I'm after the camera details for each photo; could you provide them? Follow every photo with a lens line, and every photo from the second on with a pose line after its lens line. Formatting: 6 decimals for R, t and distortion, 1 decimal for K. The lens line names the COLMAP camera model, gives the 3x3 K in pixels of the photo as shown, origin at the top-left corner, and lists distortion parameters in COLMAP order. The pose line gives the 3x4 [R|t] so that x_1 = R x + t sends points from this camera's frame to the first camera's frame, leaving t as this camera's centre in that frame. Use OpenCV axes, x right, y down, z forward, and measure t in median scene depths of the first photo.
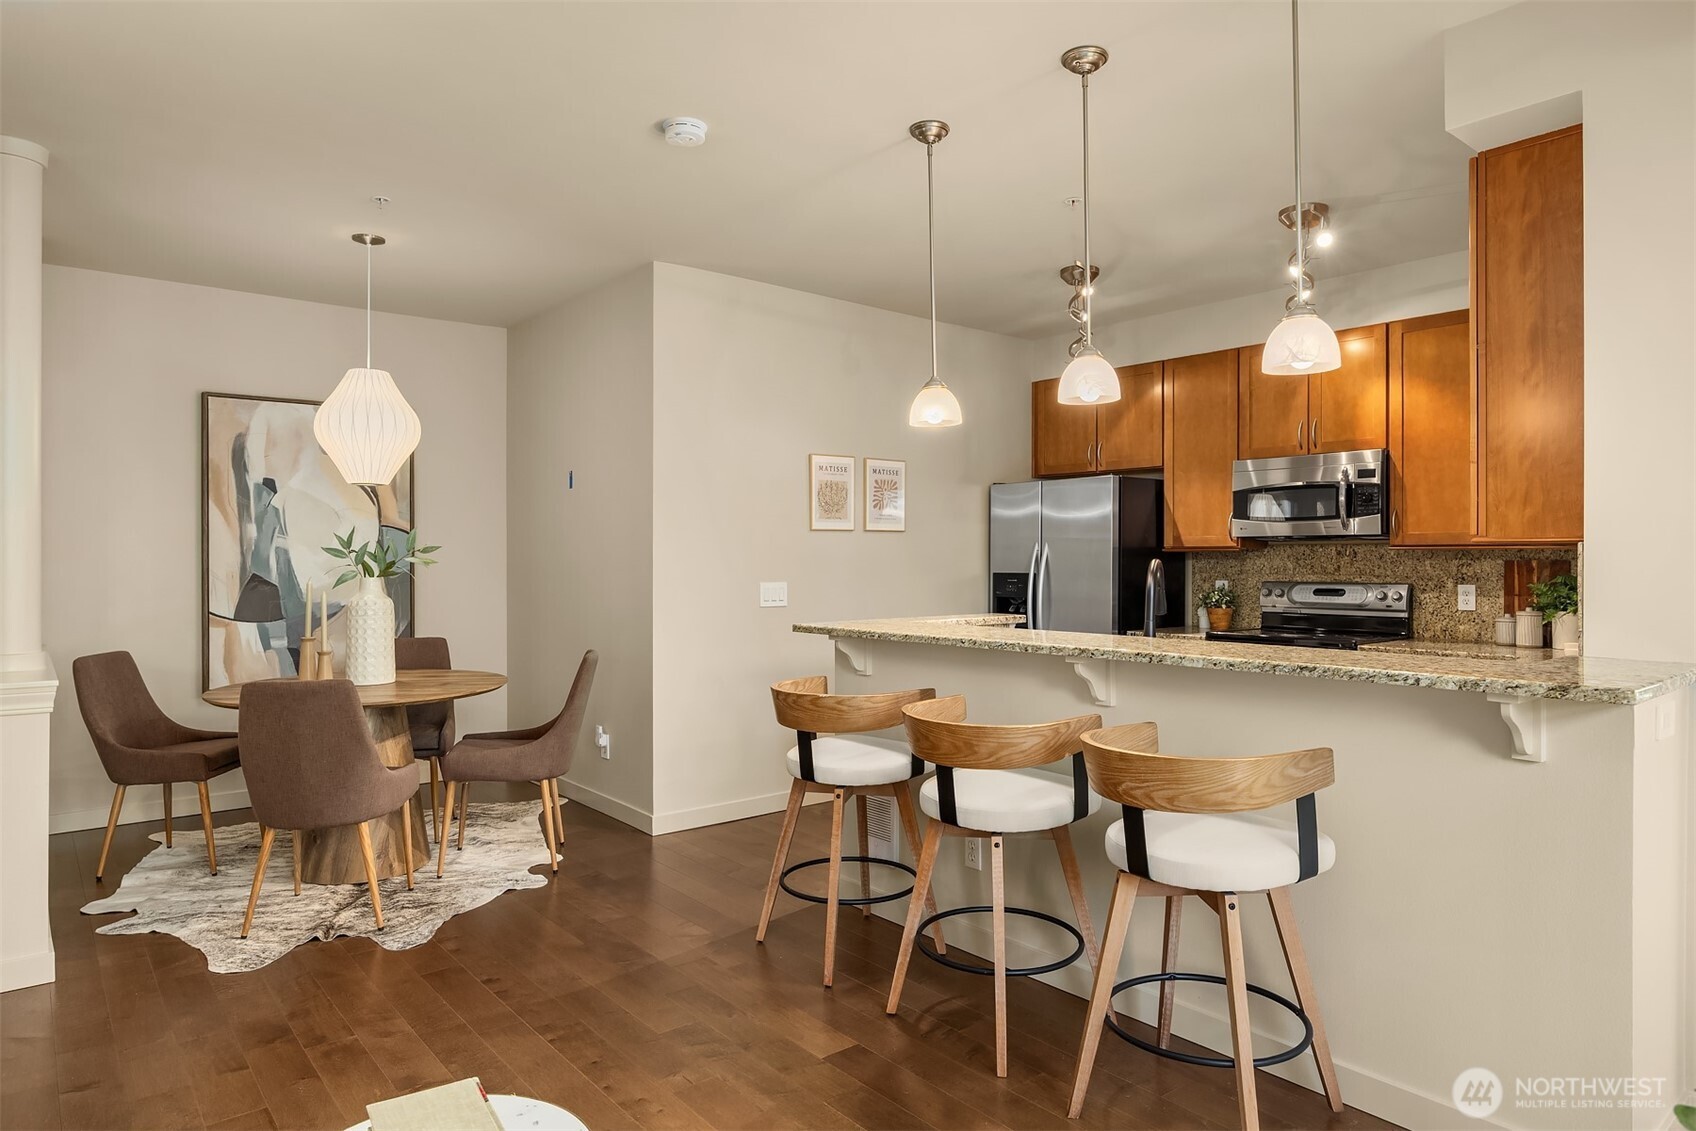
lens RADIAL K [[1003.2, 0, 848.6], [0, 1003.2, 565.9], [0, 0, 1]] dist [-0.025307, 0.001116]
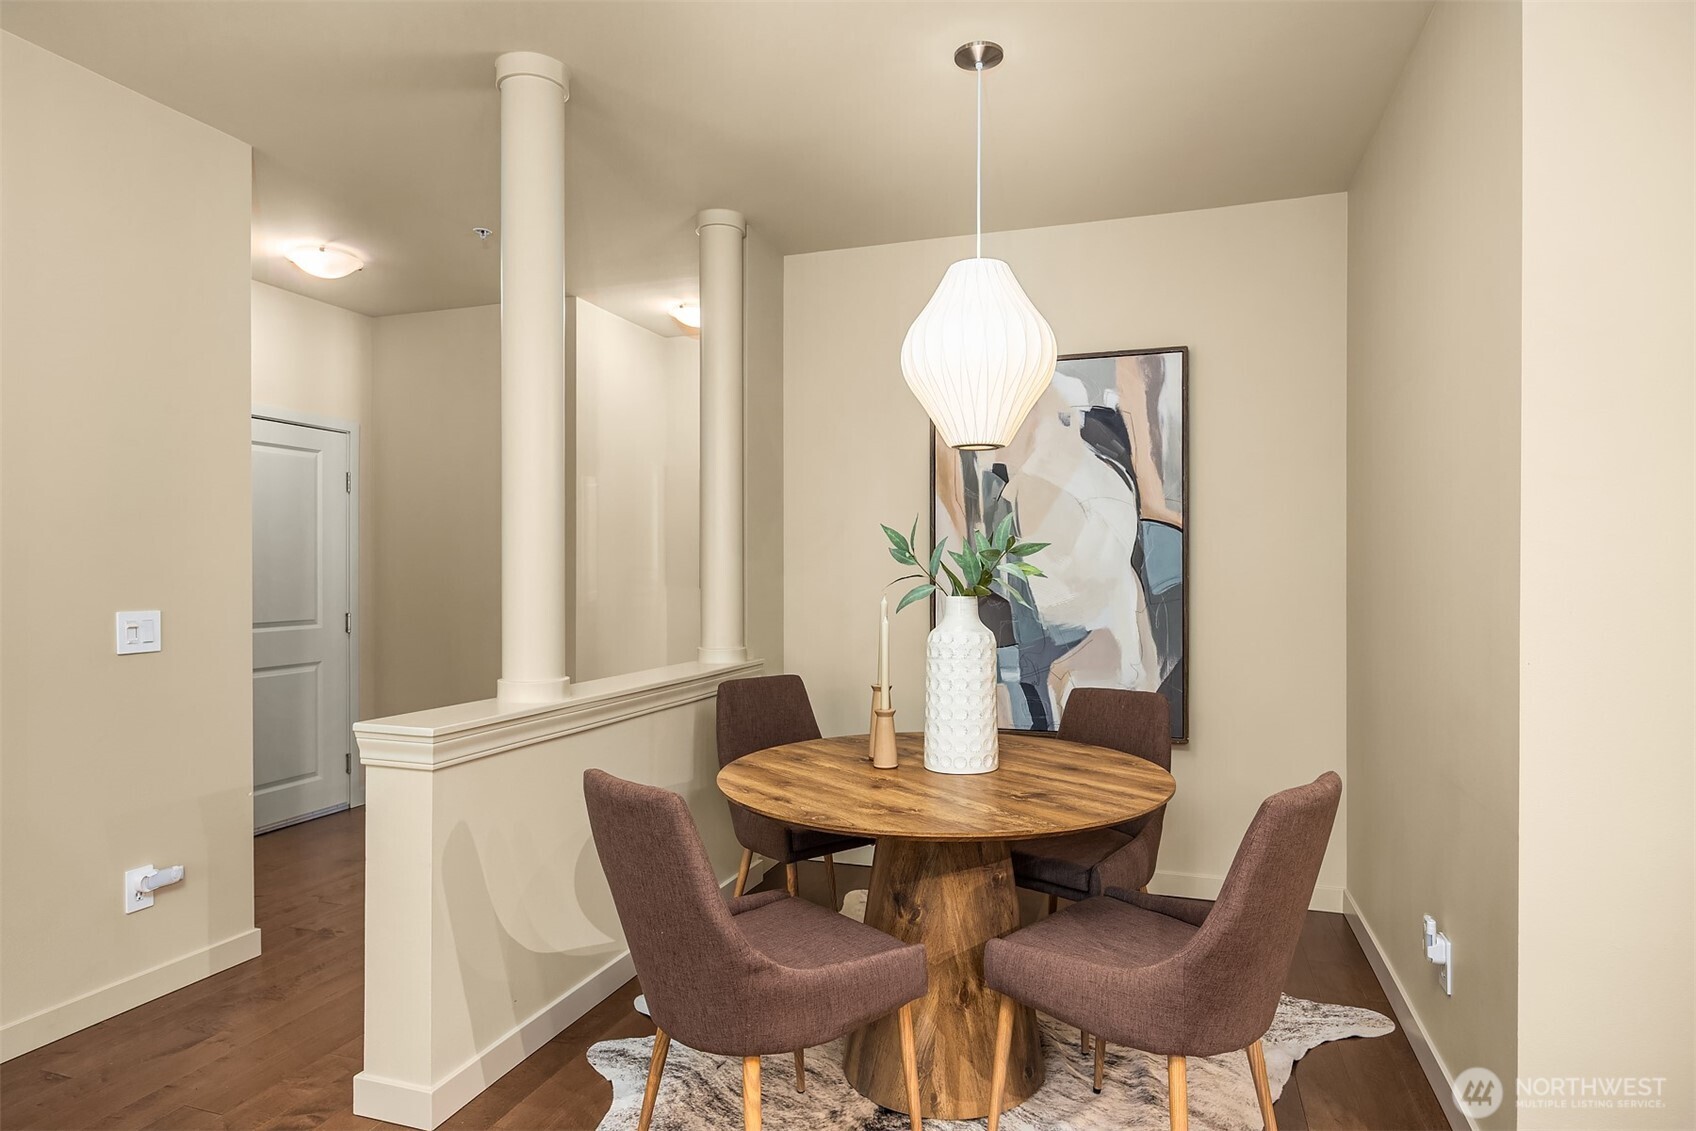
lens RADIAL K [[947.4, 0, 846.4], [0, 947.4, 575.8], [0, 0, 1]] dist [-0.003252, -0.000476]
pose [[0.536195, 0.005663, -0.844075, -0.019346], [-0.004809, 0.999982, 0.003654, -0.002263], [0.844080, 0.002099, 0.536213, 0.503724]]
